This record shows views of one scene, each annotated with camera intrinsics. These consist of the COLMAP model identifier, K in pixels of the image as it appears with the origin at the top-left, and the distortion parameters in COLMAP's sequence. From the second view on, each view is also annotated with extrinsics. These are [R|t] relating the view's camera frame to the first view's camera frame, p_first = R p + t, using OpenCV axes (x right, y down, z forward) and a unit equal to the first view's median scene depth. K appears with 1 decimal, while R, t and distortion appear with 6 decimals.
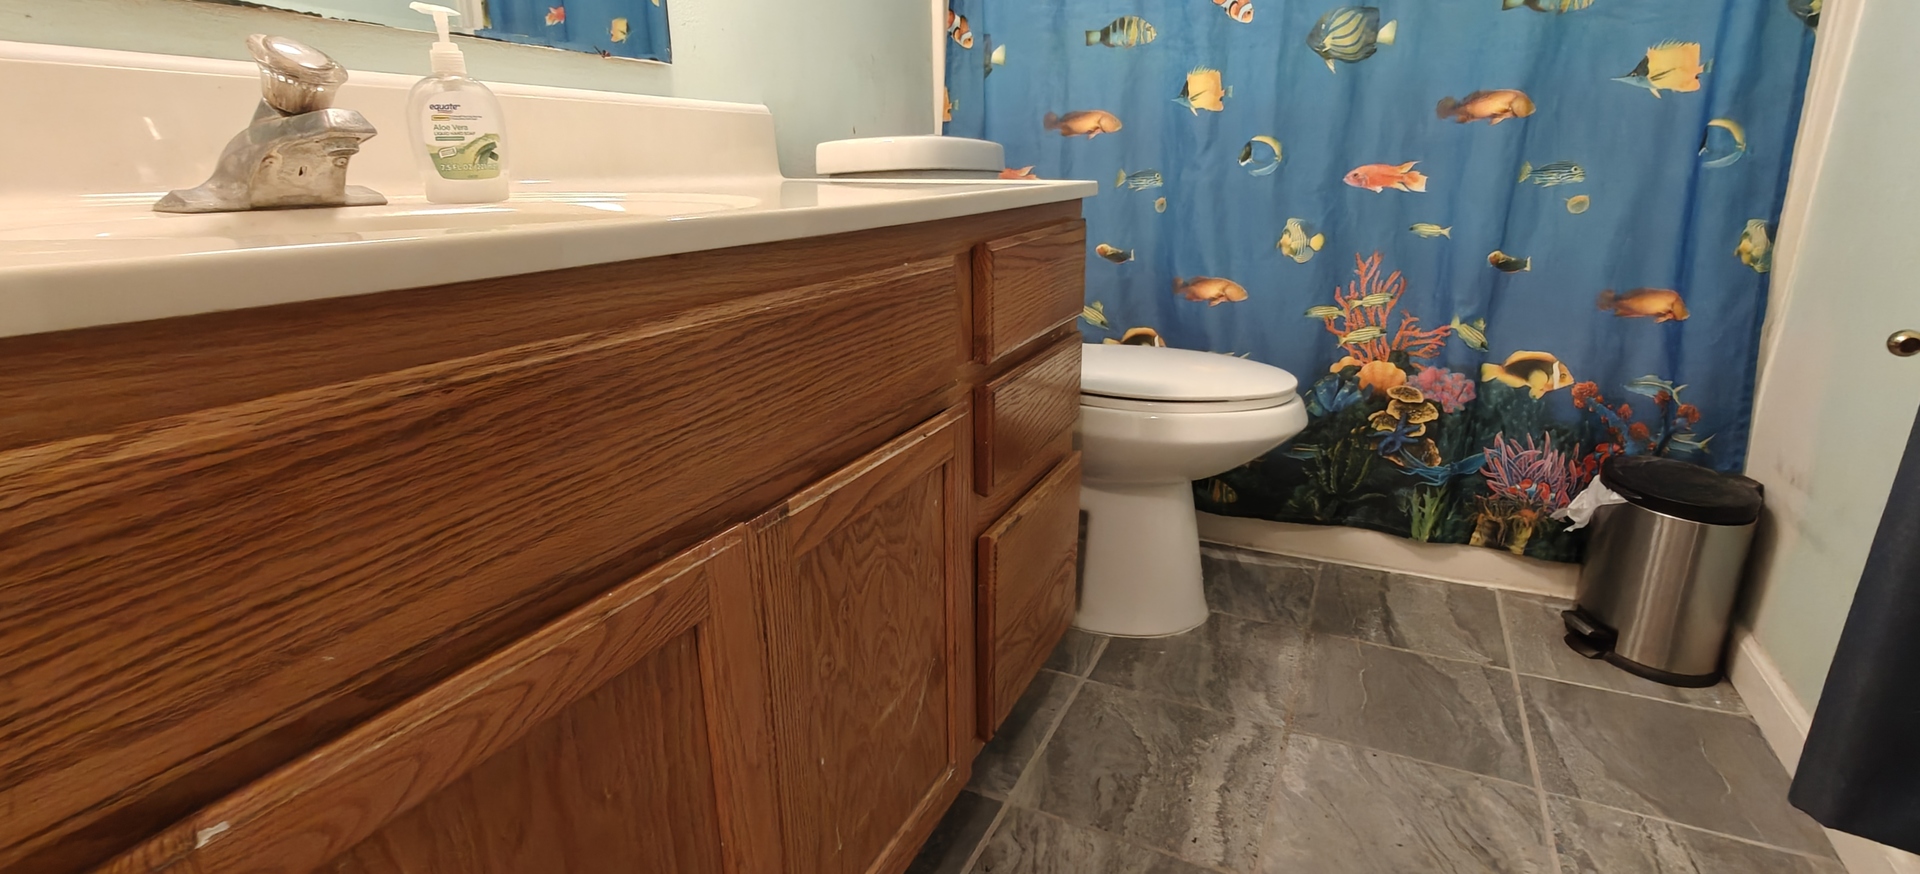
lens RADIAL K [[867.1, 0, 962.1], [0, 867.1, 433.1], [0, 0, 1]] dist [0.001312, -0.000757]
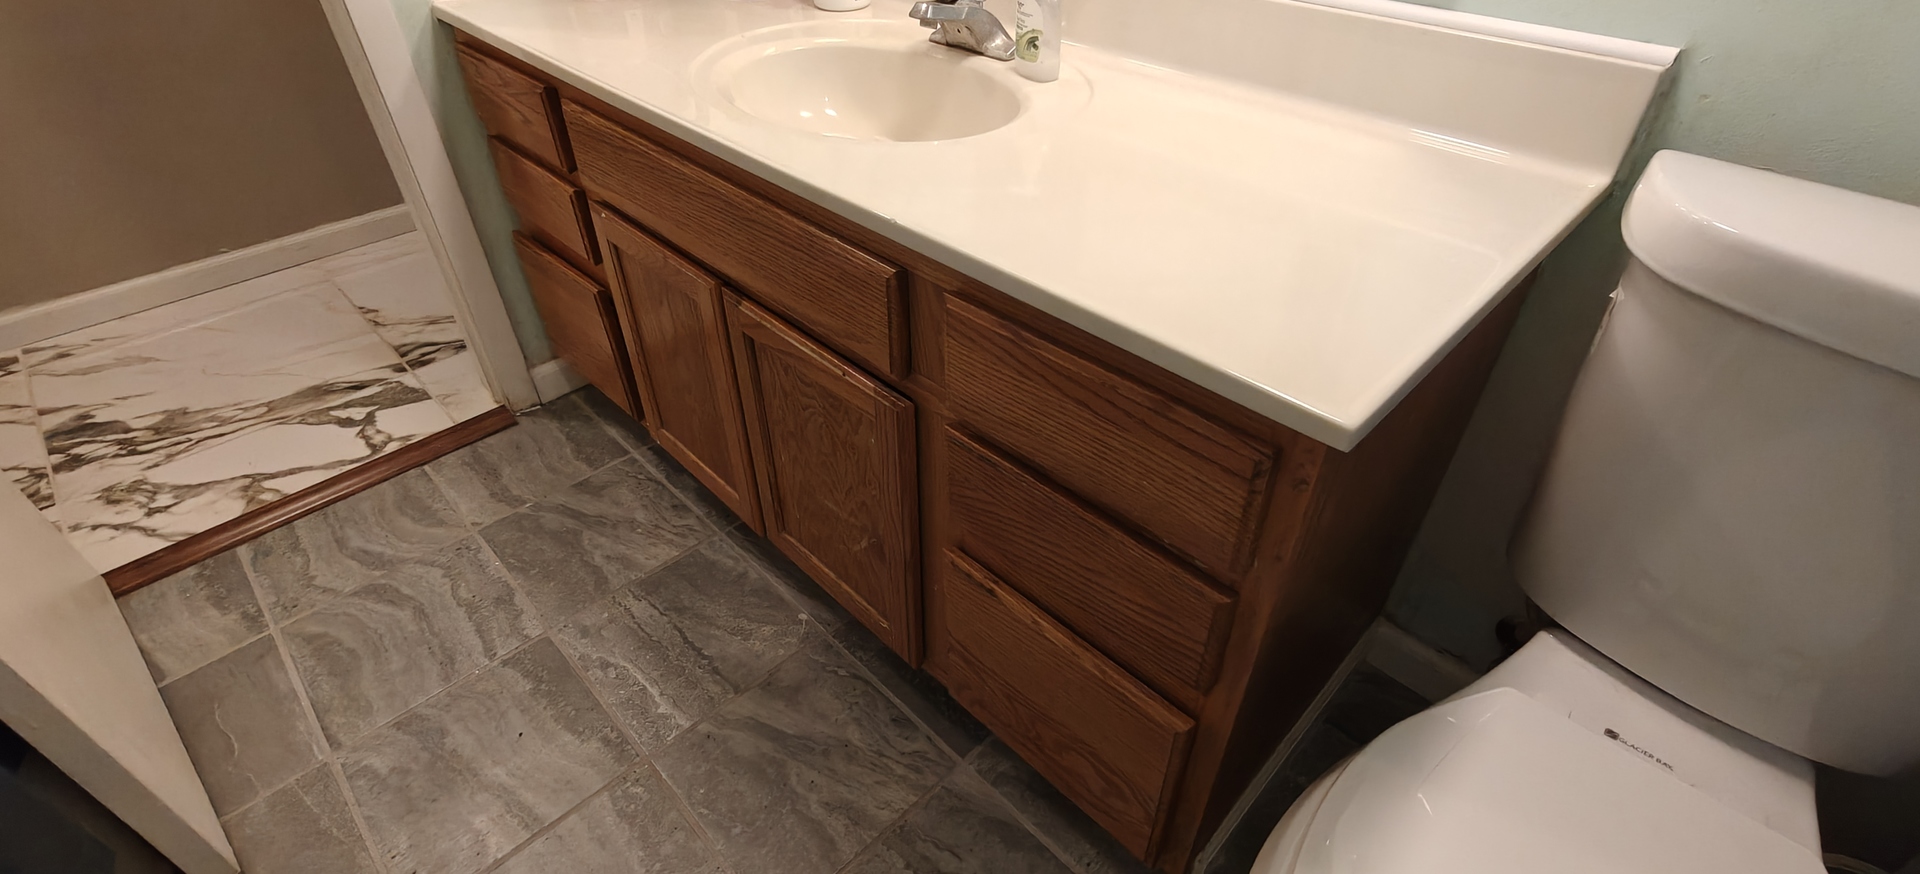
lens RADIAL K [[867.1, 0, 962.1], [0, 867.1, 433.1], [0, 0, 1]] dist [0.001312, -0.000757]
pose [[-0.332861, 0.597559, -0.729470, 0.433777], [-0.277374, 0.677315, 0.681402, -0.422565], [0.901259, 0.429148, -0.059704, 0.659287]]
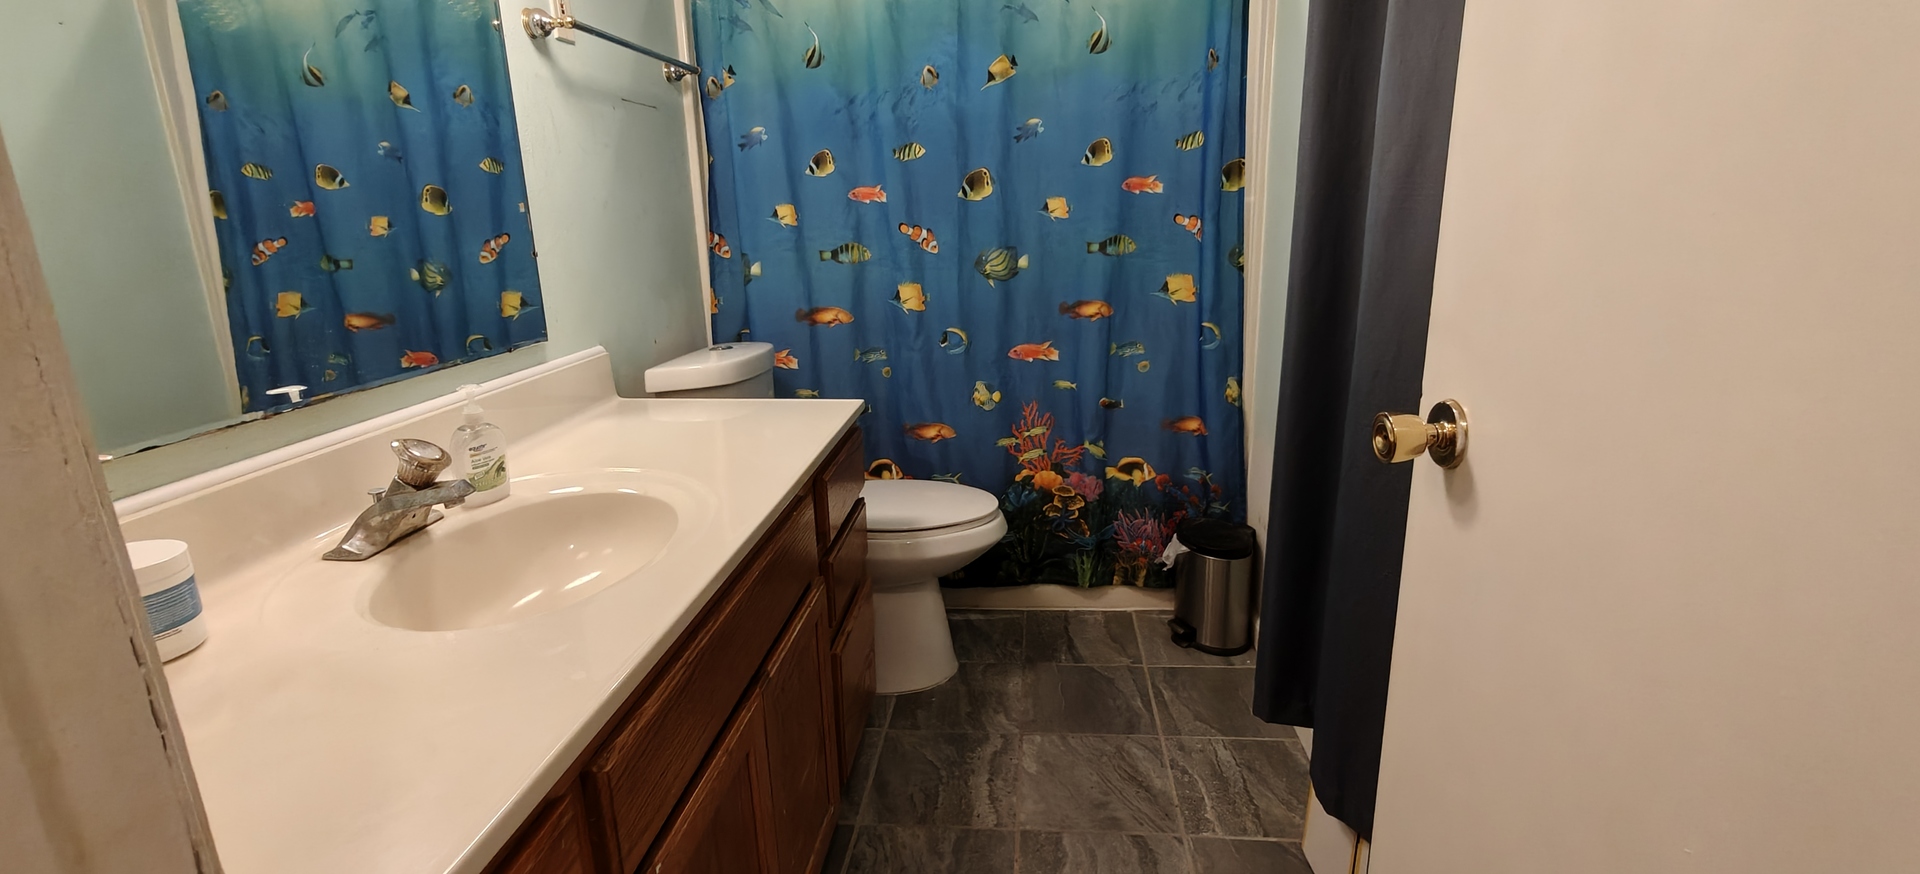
lens RADIAL K [[855.8, 0, 961.2], [0, 855.8, 432.5], [0, 0, 1]] dist [-0.004857, -0.000934]
pose [[0.934396, -0.101421, 0.341495, -0.158578], [0.119452, 0.992320, -0.032133, -0.128727], [-0.335613, 0.070817, 0.939334, -0.361041]]
